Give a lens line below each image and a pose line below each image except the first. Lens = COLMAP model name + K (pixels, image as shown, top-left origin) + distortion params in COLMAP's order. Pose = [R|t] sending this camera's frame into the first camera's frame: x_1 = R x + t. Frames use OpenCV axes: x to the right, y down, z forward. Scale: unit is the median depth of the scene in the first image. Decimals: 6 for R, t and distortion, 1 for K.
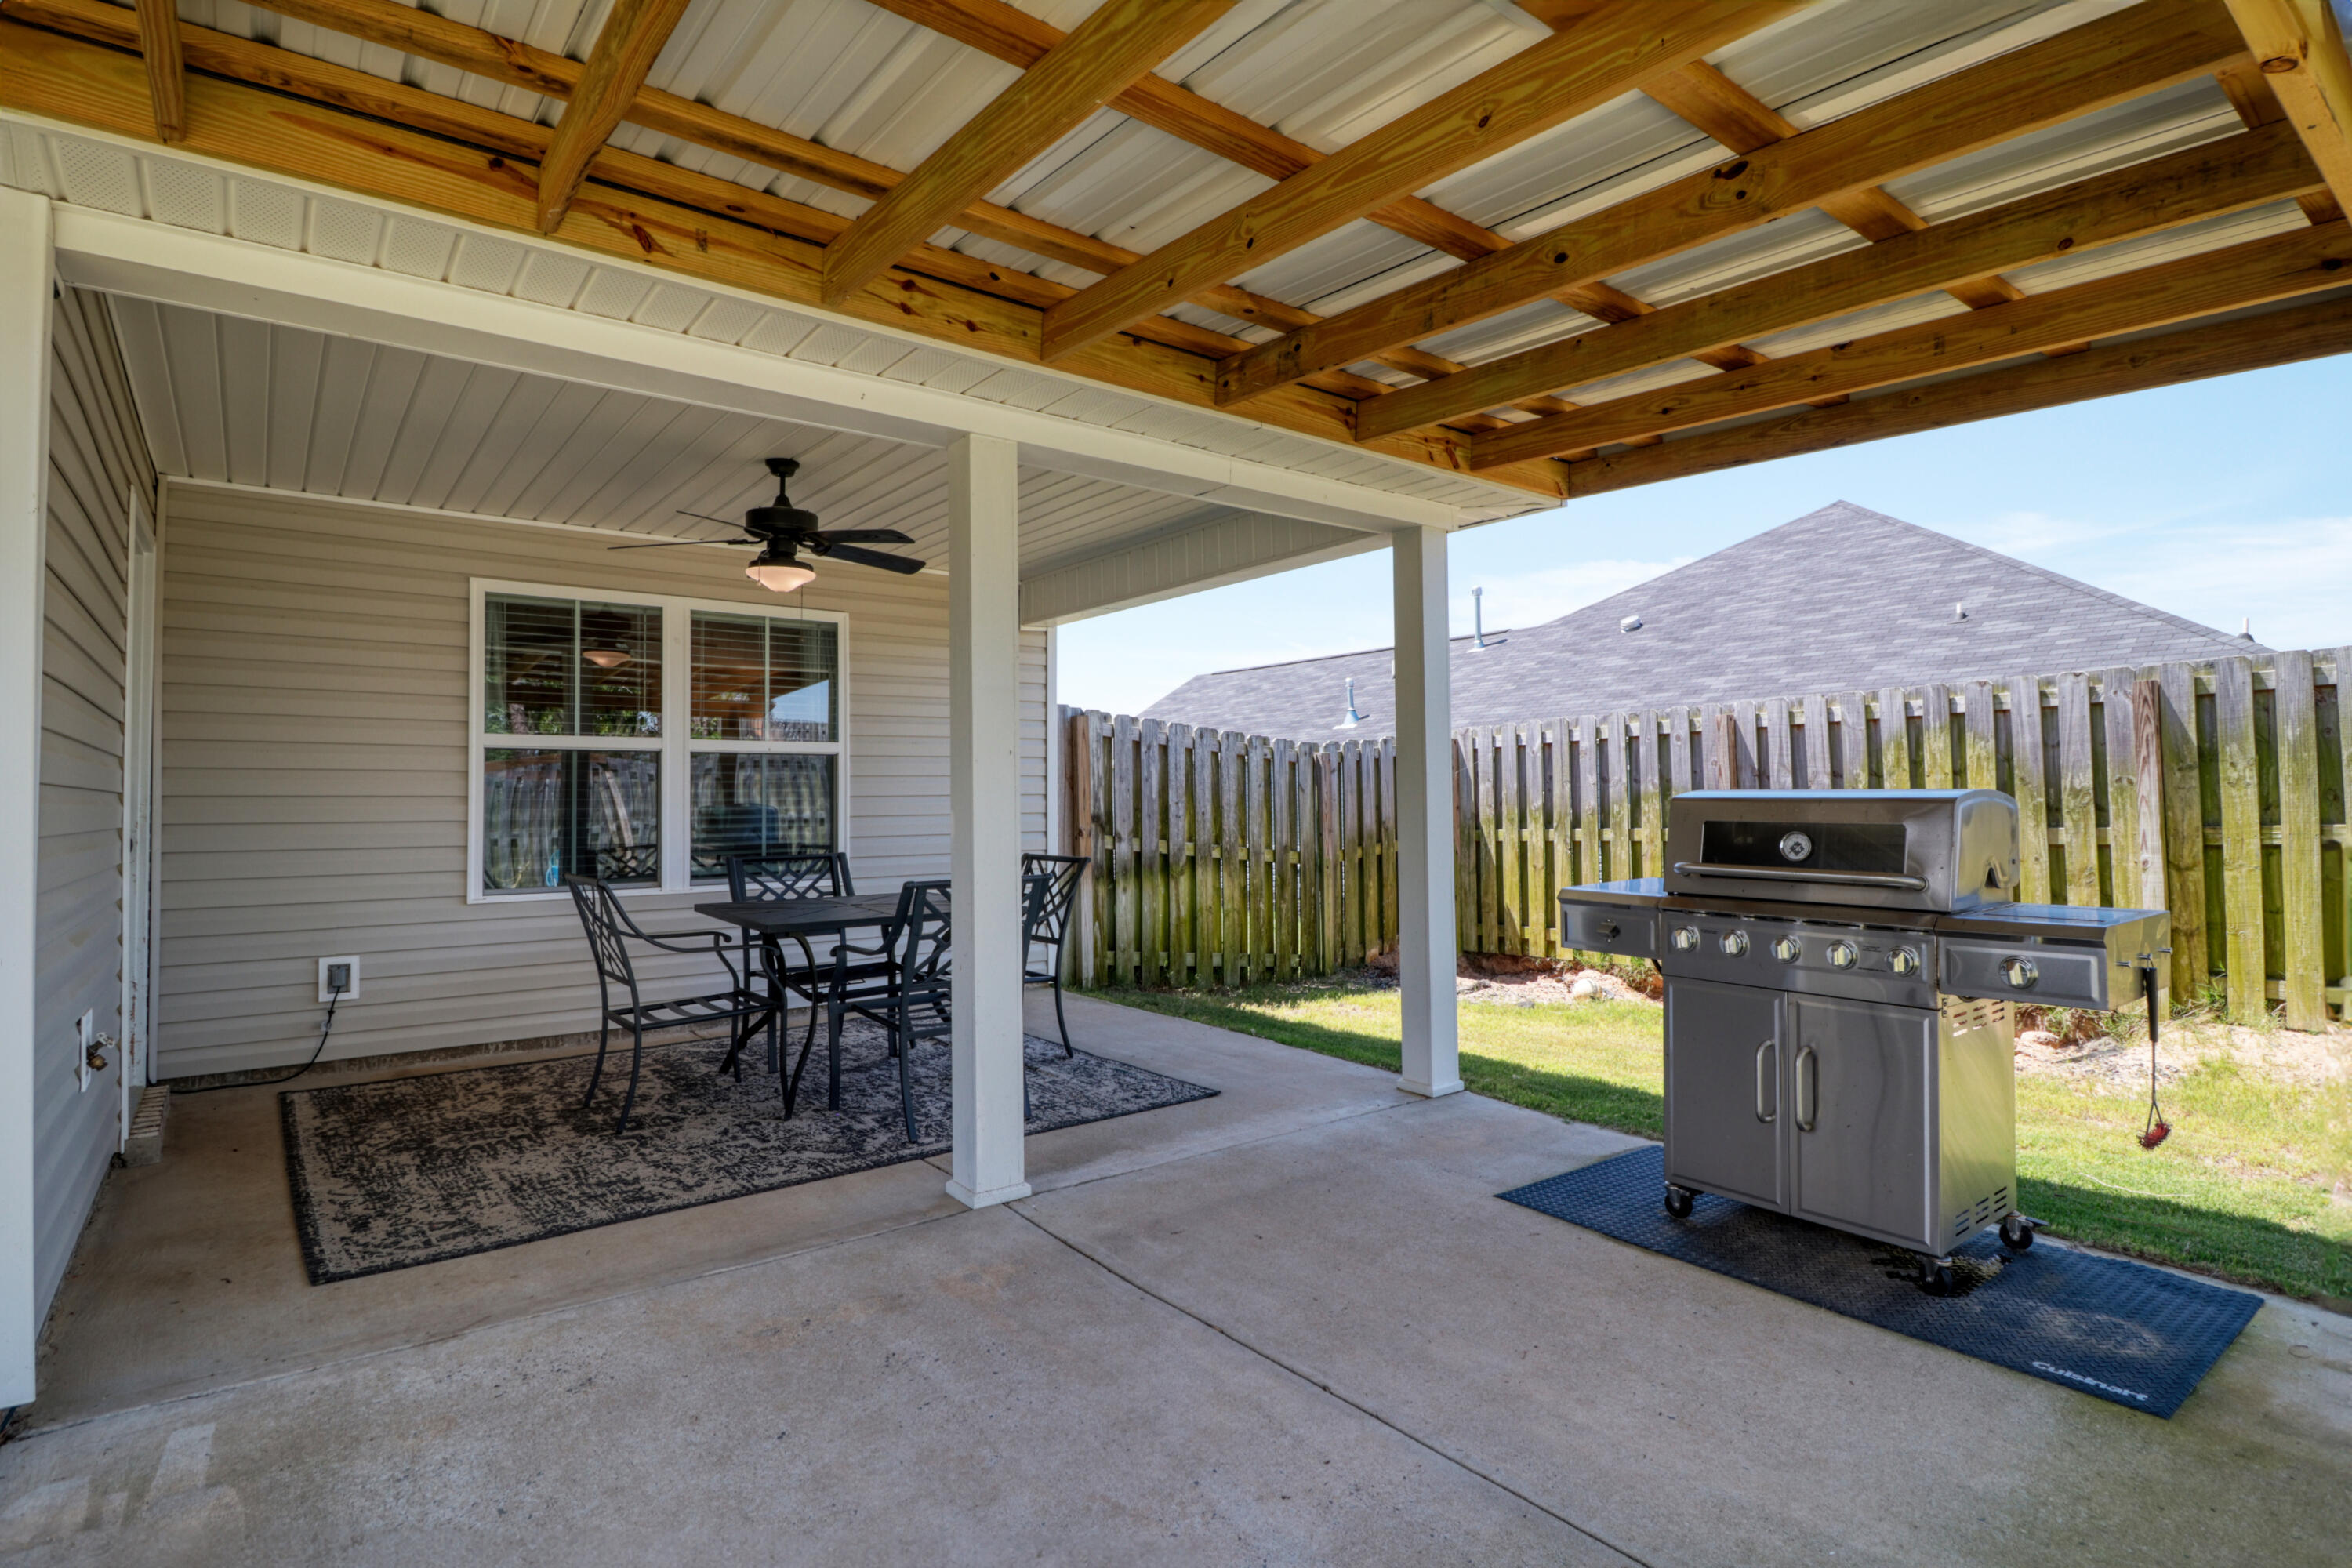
lens RADIAL K [[1171.3, 0, 1178.2], [0, 1171.3, 780.3], [0, 0, 1]] dist [-0.013576, -0.001280]
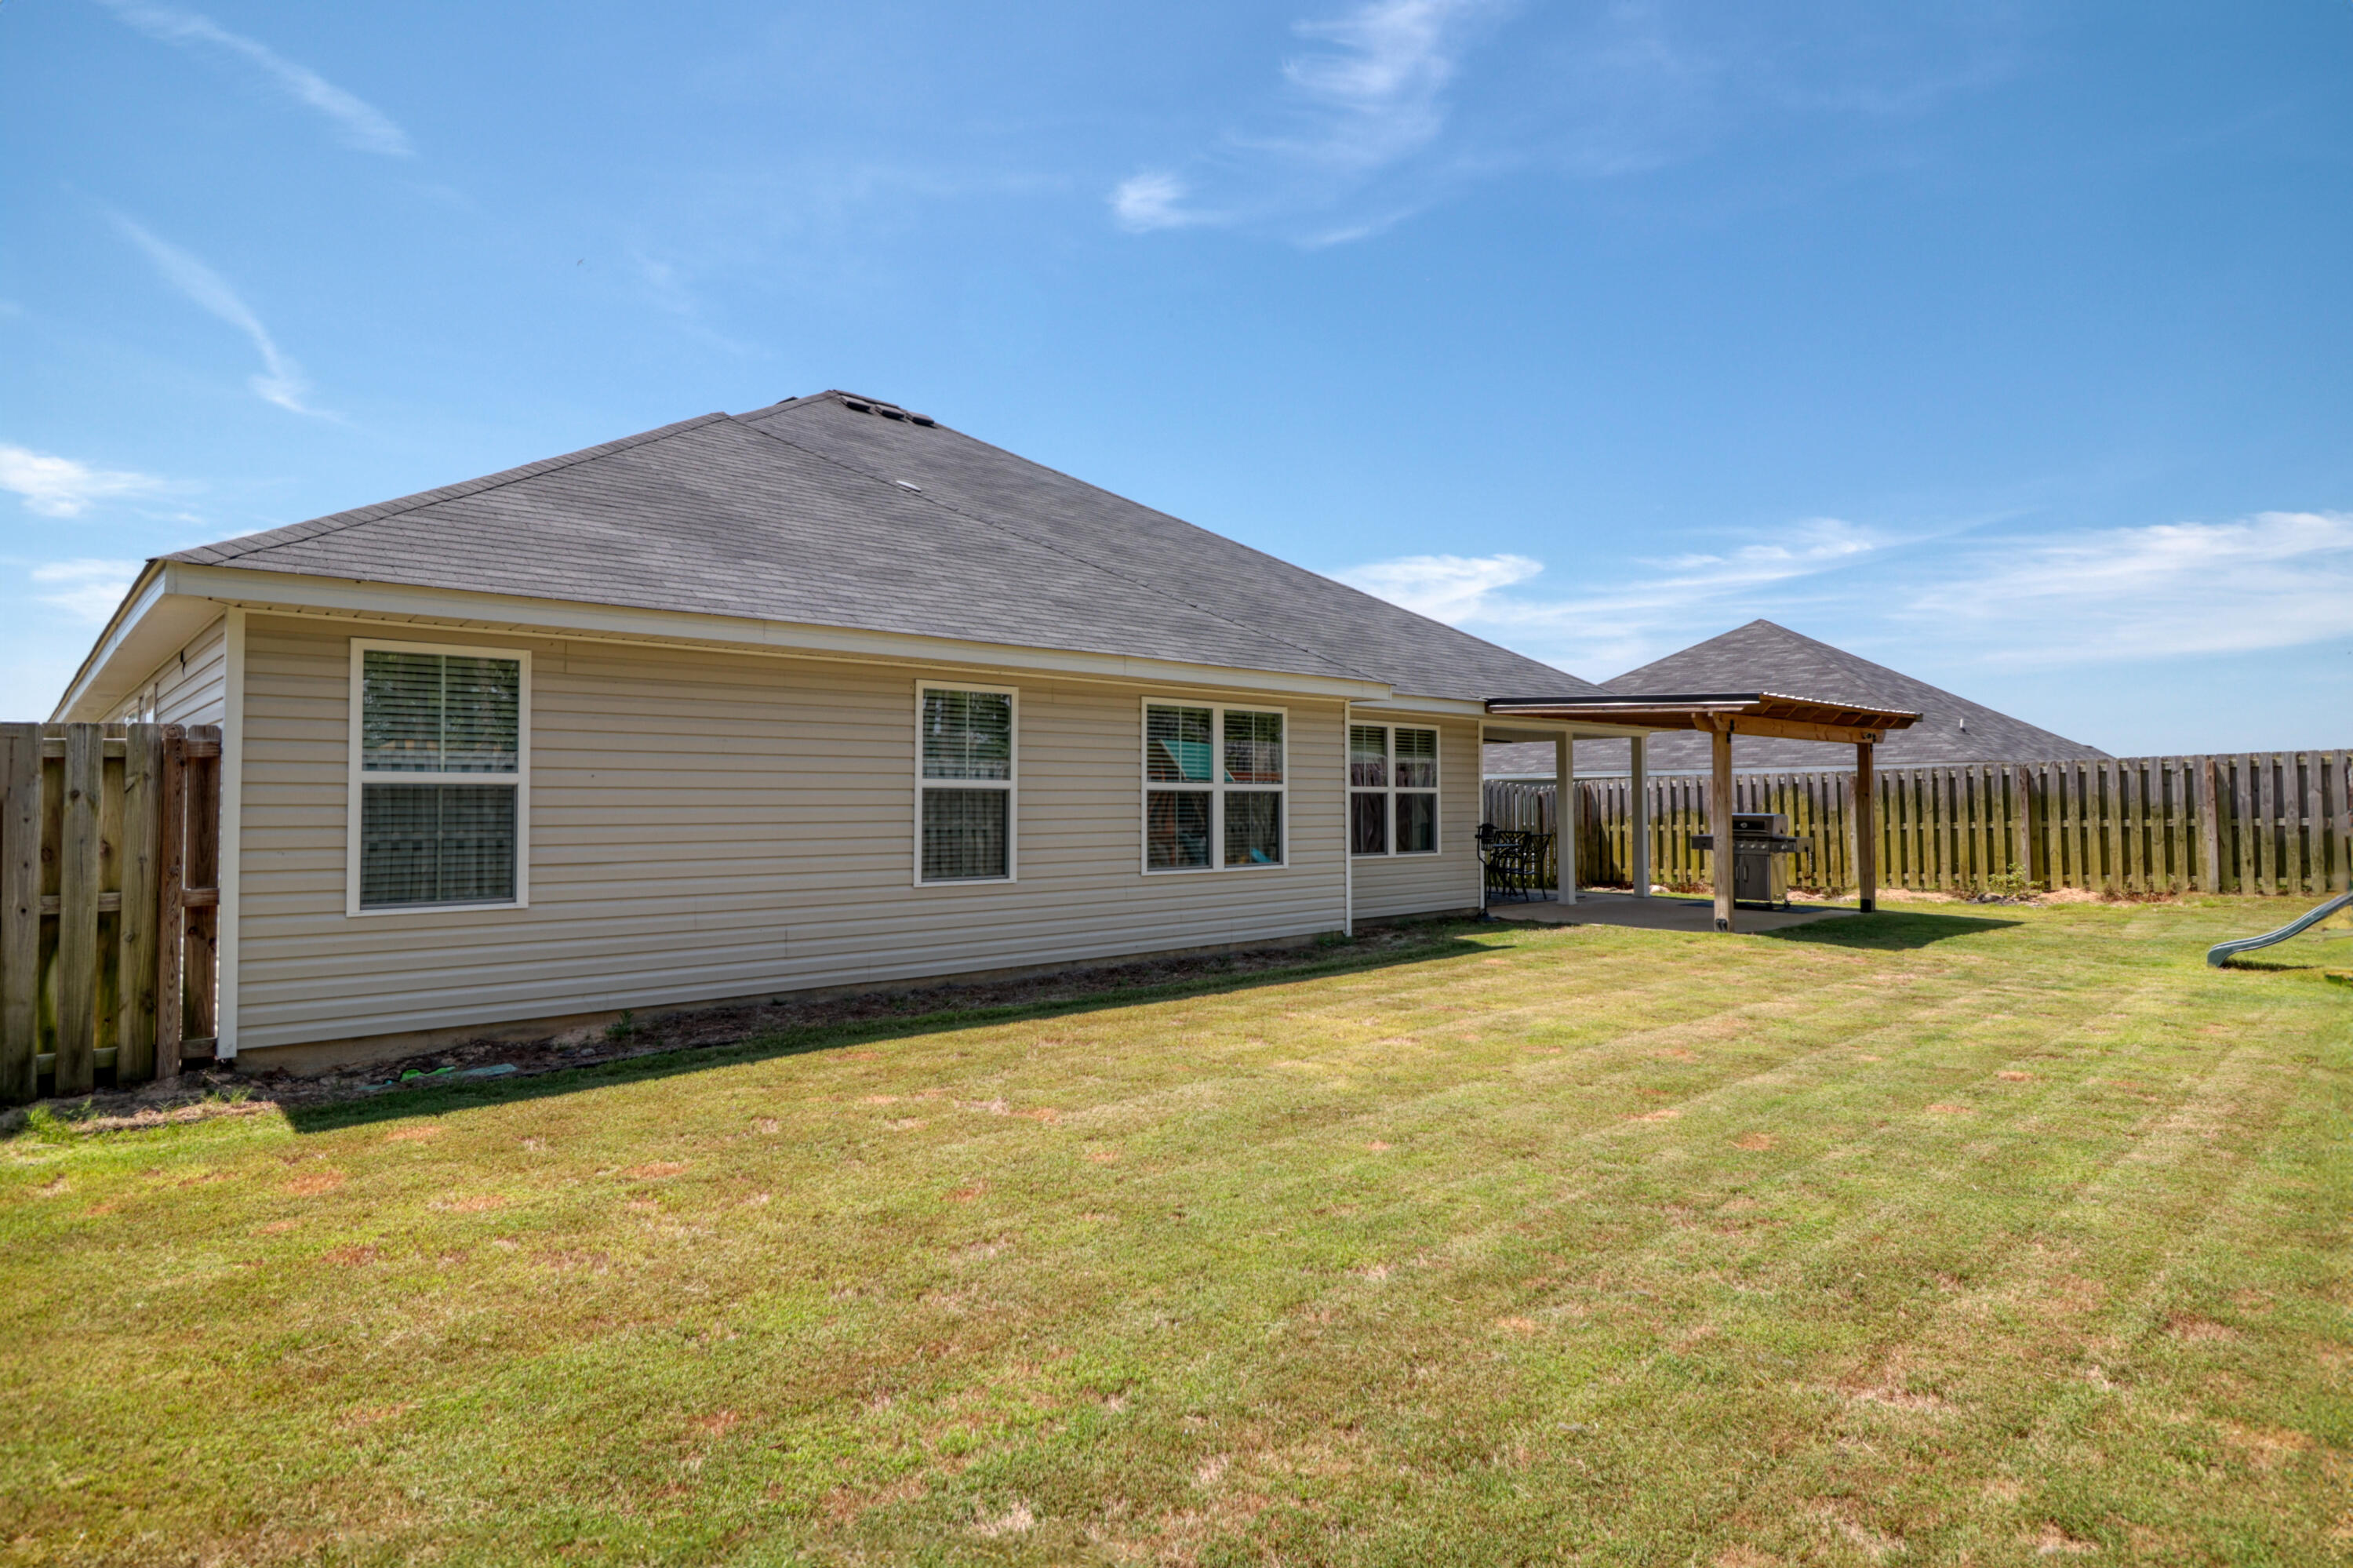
lens RADIAL K [[1289.3, 0, 1189.8], [0, 1289.3, 775.4], [0, 0, 1]] dist [0.003006, -0.010208]
pose [[0.995211, 0.008687, 0.097363, -0.913487], [-0.008094, 0.999946, -0.006480, -0.038164], [-0.097414, 0.005661, 0.995228, -1.641000]]
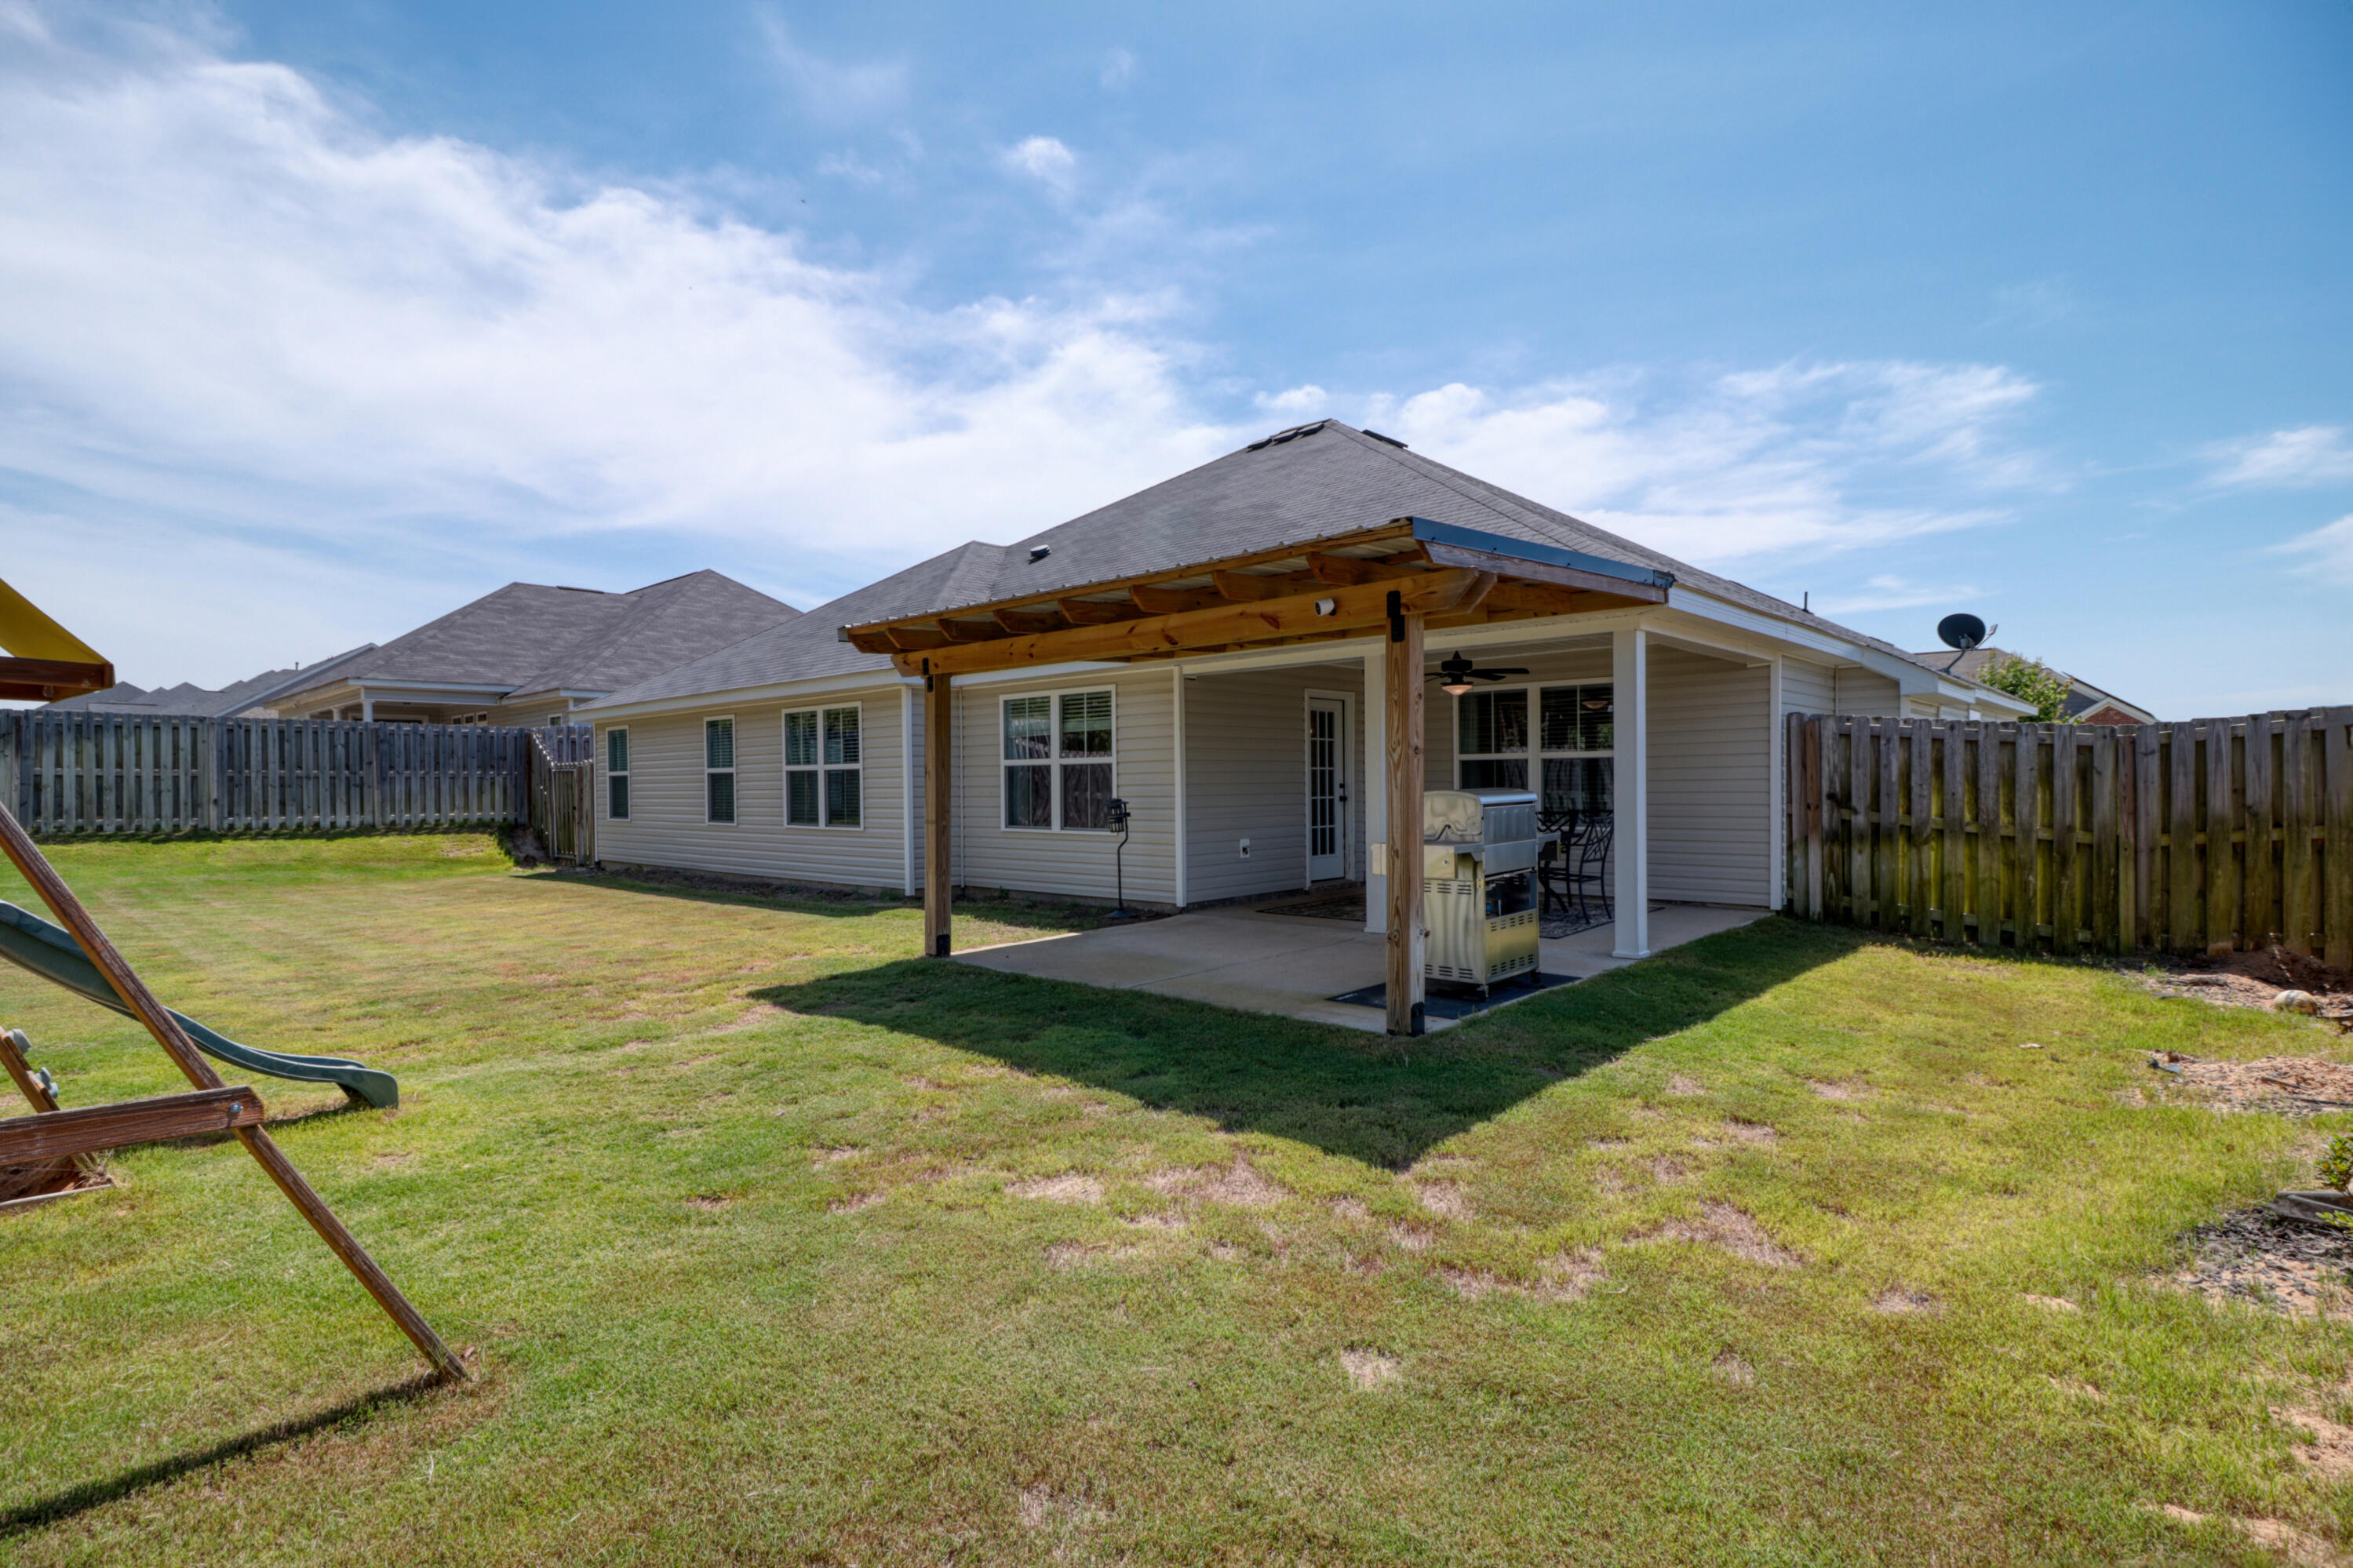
lens RADIAL K [[1079.5, 0, 1183.6], [0, 1079.5, 784.0], [0, 0, 1]] dist [-0.009659, -0.001424]
pose [[0.185330, 0.008178, -0.982642, 0.990798], [0.025296, 0.999594, 0.013090, -0.016195], [0.982351, -0.027283, 0.185048, 0.036491]]
